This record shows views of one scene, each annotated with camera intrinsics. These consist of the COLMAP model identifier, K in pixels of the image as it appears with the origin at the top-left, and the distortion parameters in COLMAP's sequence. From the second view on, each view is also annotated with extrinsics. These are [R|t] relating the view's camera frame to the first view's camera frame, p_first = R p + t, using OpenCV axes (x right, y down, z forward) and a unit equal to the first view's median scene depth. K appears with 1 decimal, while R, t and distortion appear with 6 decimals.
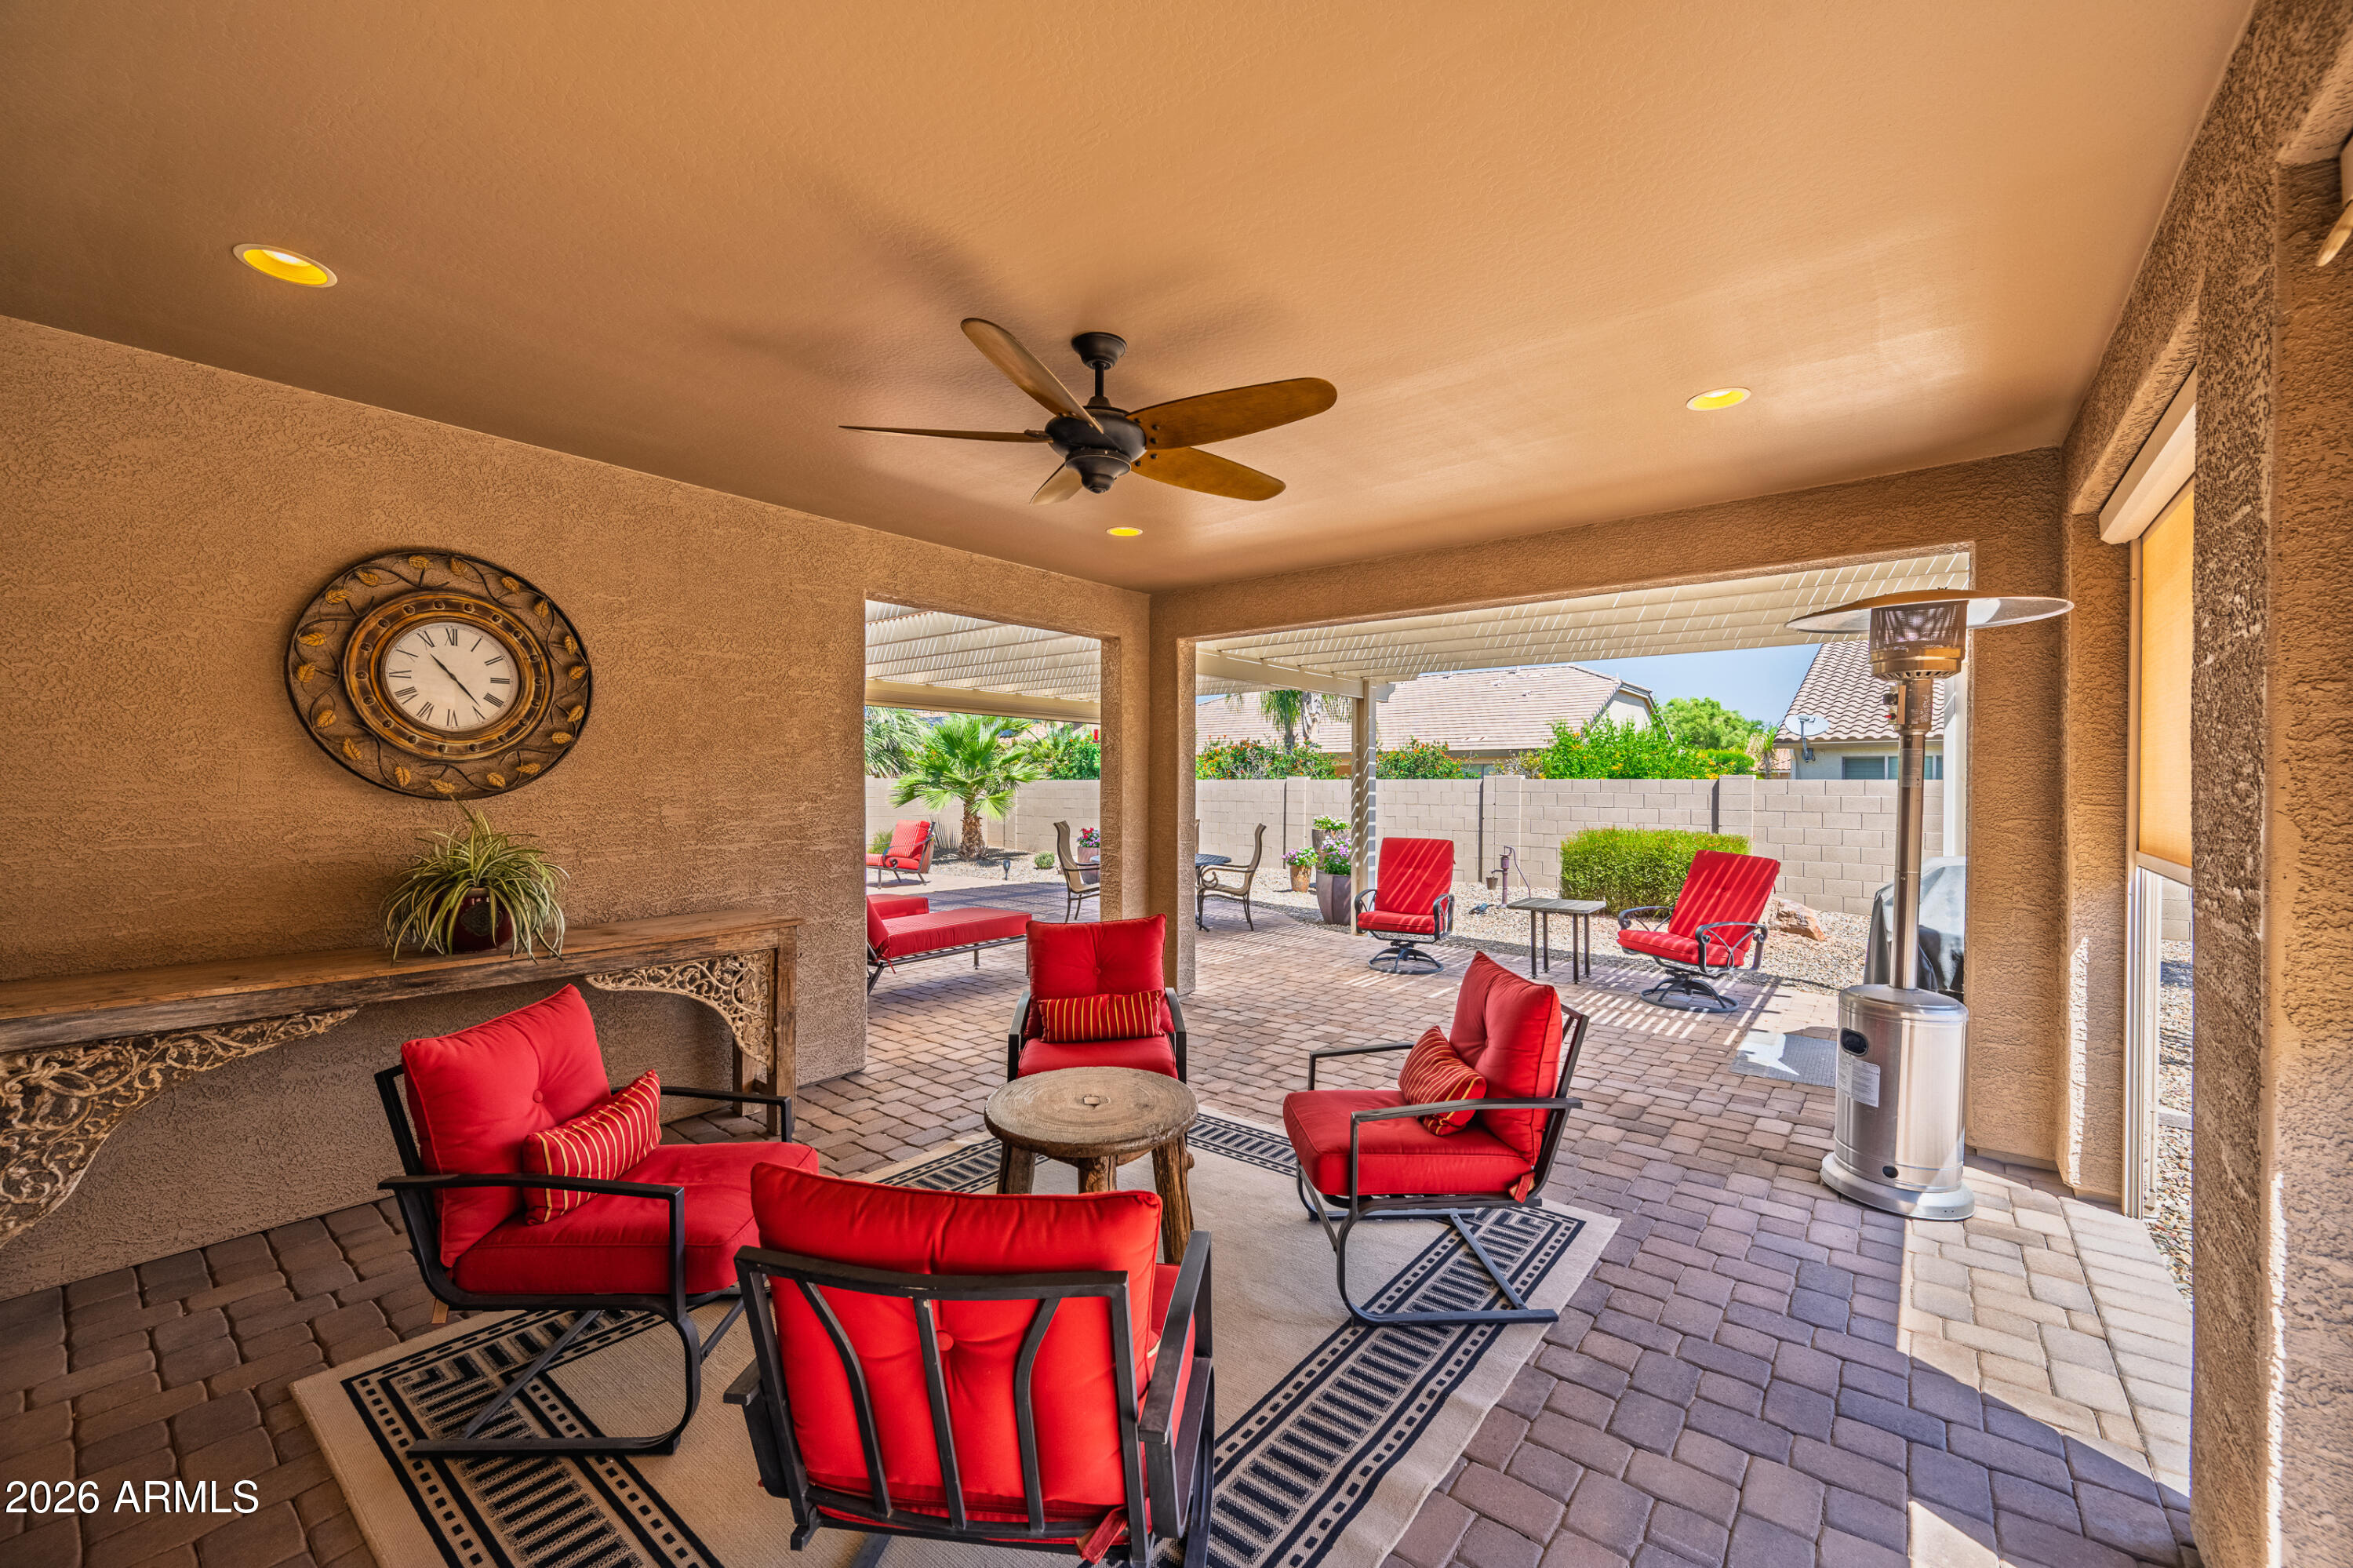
lens RADIAL K [[932.3, 0, 1175.0], [0, 932.3, 785.2], [0, 0, 1]] dist [-0.002625, 0.000929]
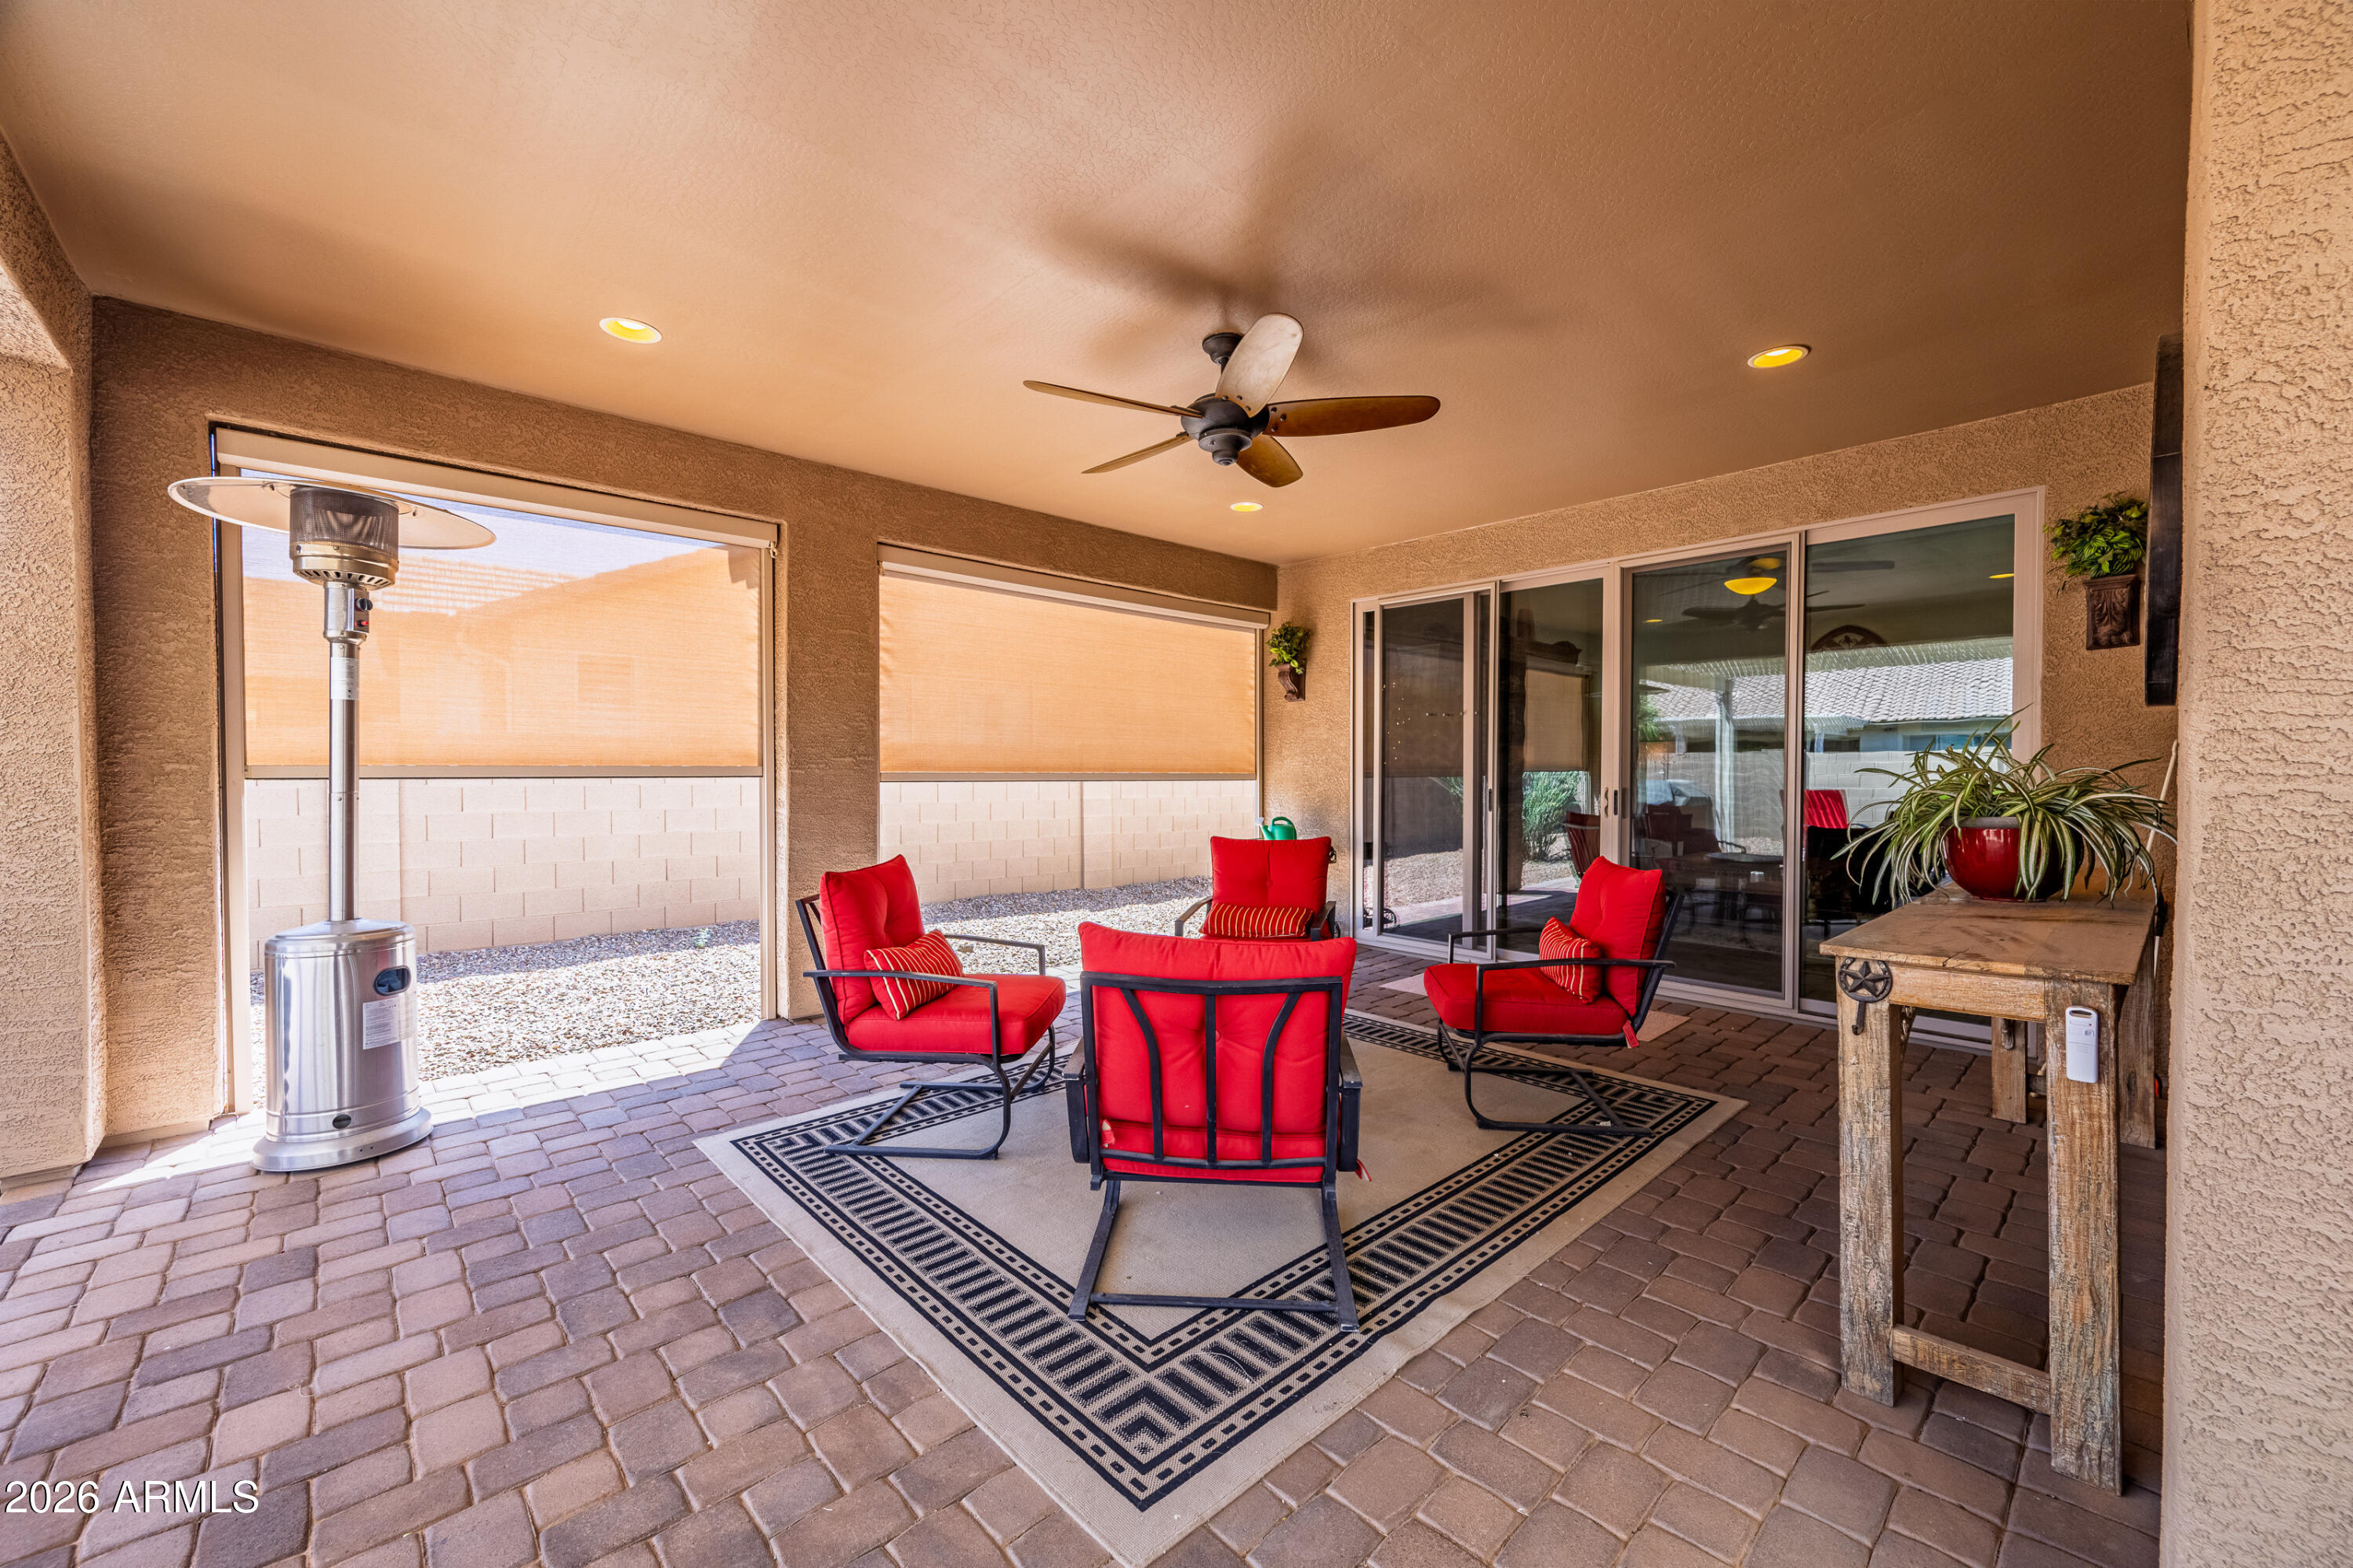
lens RADIAL K [[932.3, 0, 1185.8], [0, 932.3, 785.5], [0, 0, 1]] dist [-0.002625, 0.000929]
pose [[-0.990188, -0.006636, 0.139581, -0.127805], [-0.003852, 0.999788, 0.020206, 0.049961], [-0.139685, 0.019470, -0.990005, 1.386315]]
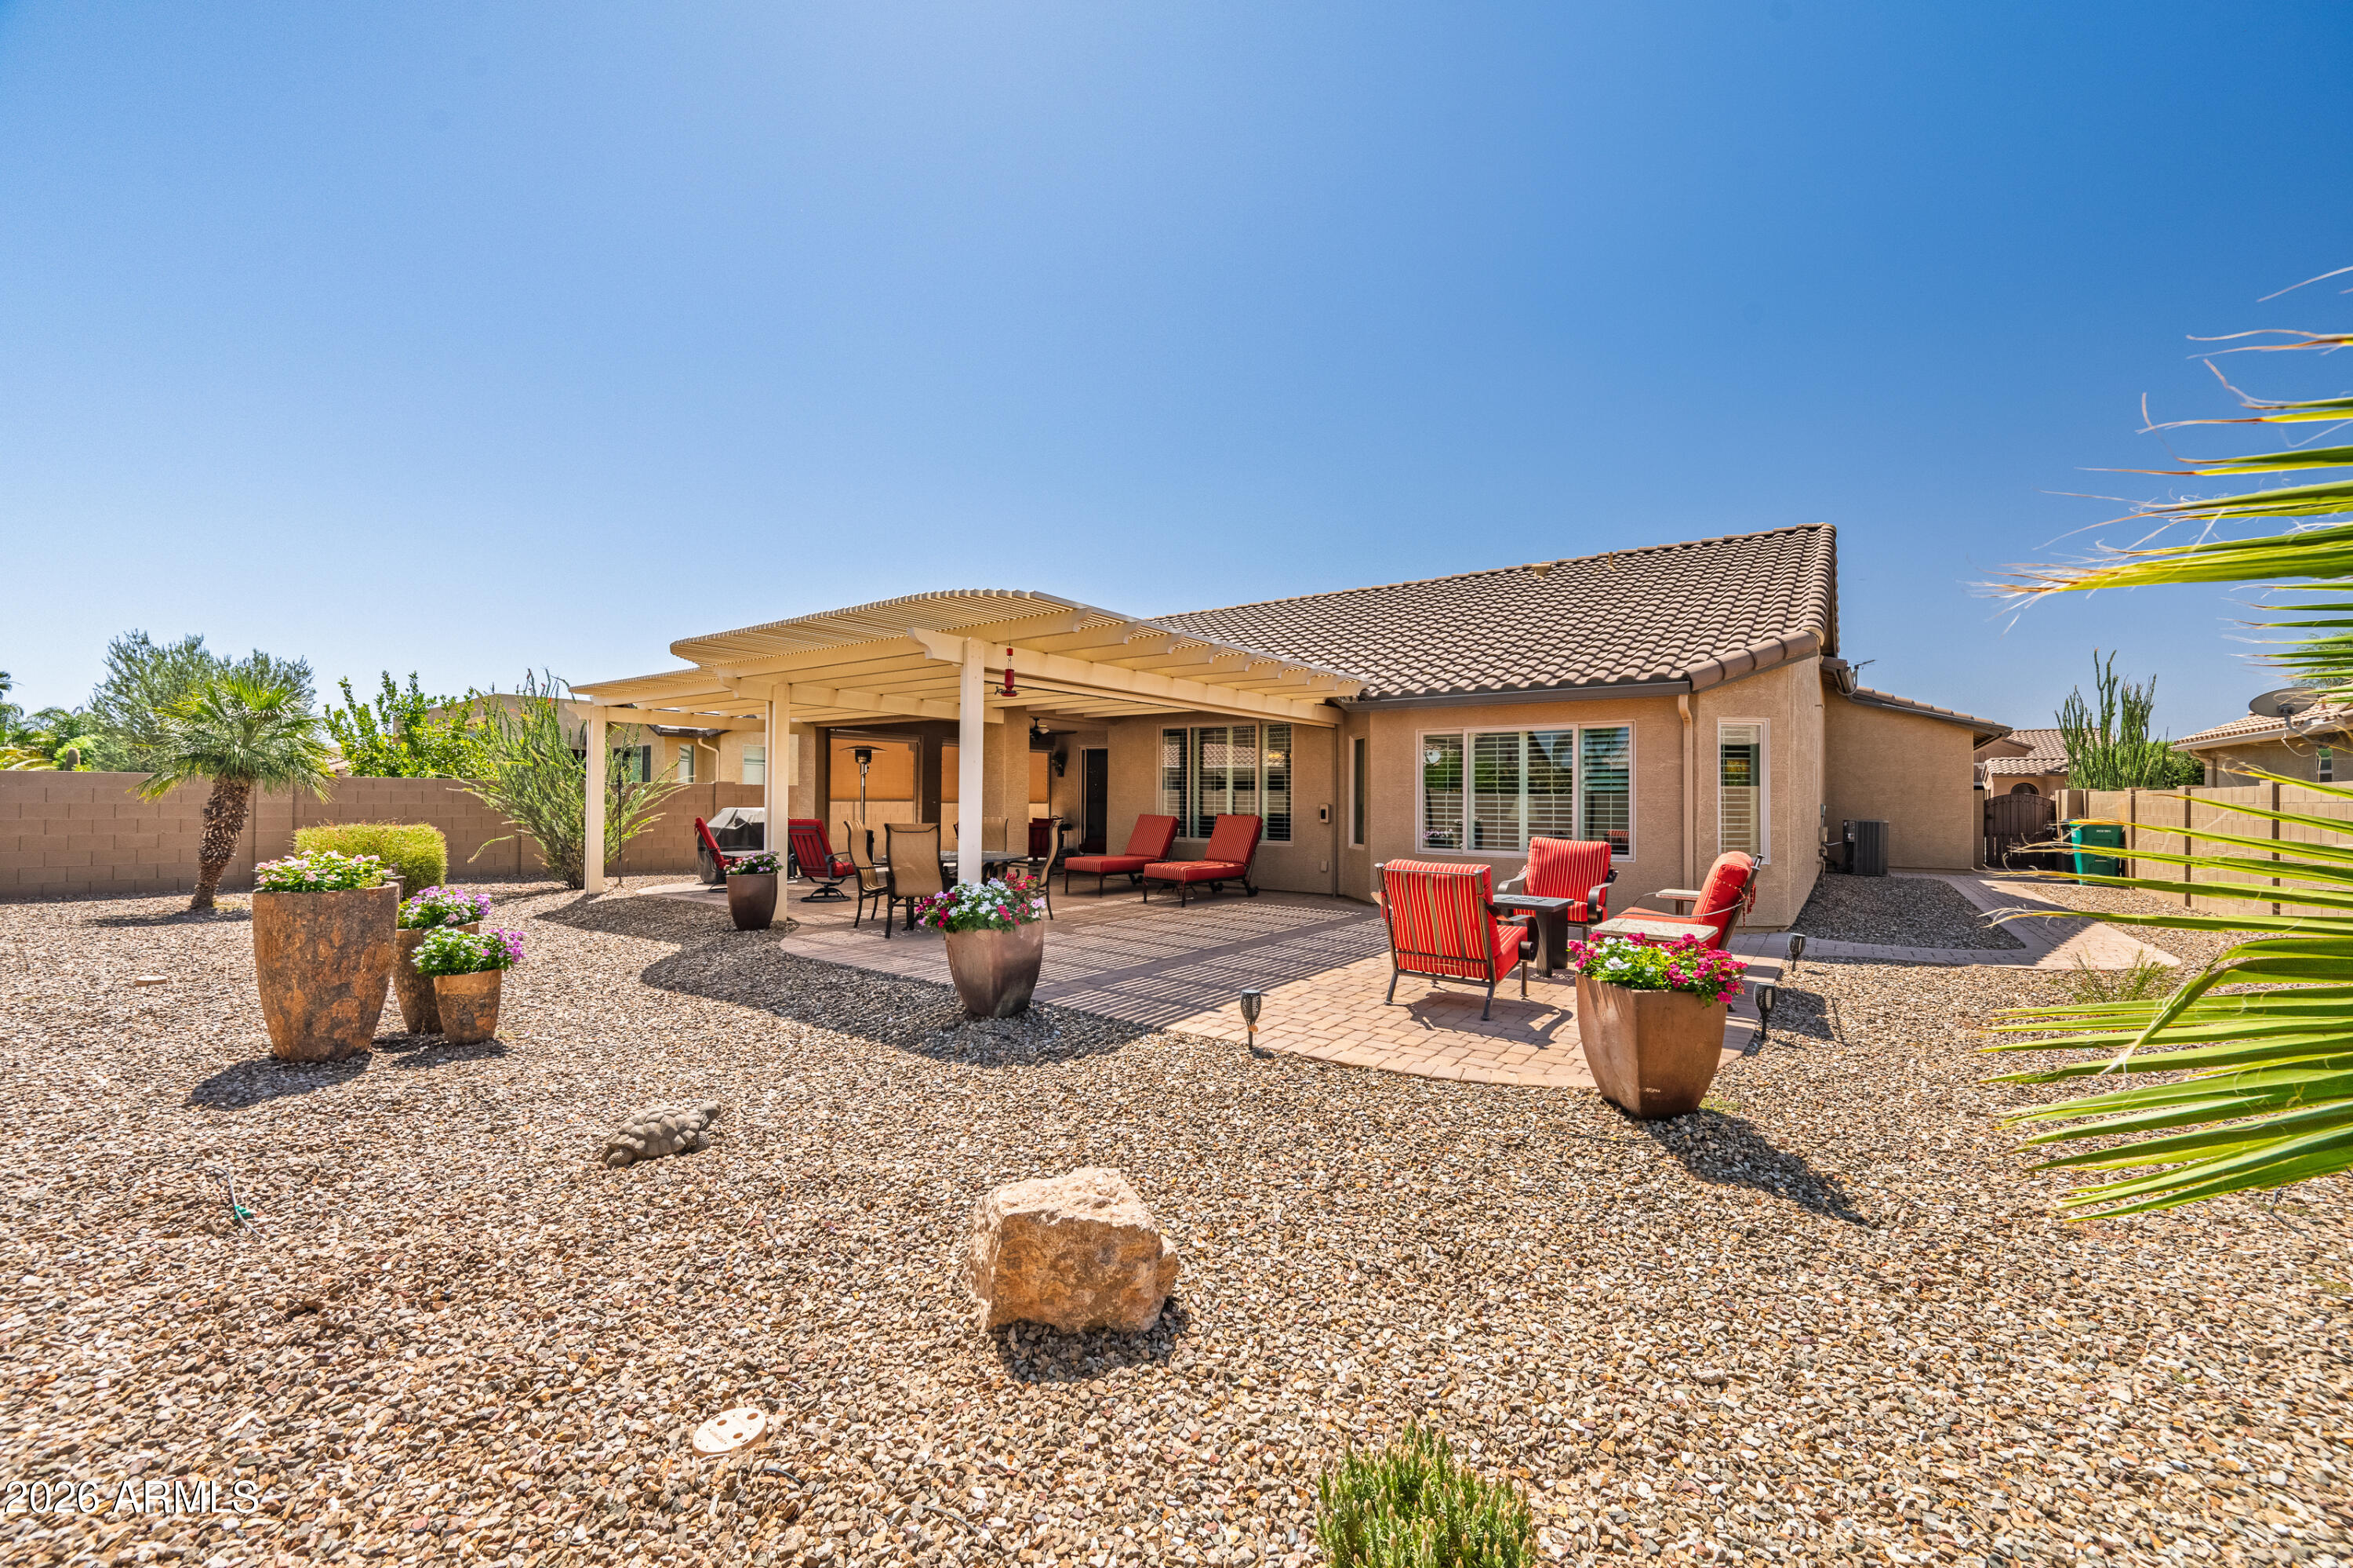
lens RADIAL K [[932.3, 0, 1220.0], [0, 932.3, 801.8], [0, 0, 1]] dist [-0.002625, 0.000929]
pose [[-0.995716, -0.013338, -0.091502, -0.461563], [-0.013721, 0.999900, 0.003557, 0.034061], [0.091445, 0.004798, -0.995799, 4.552982]]
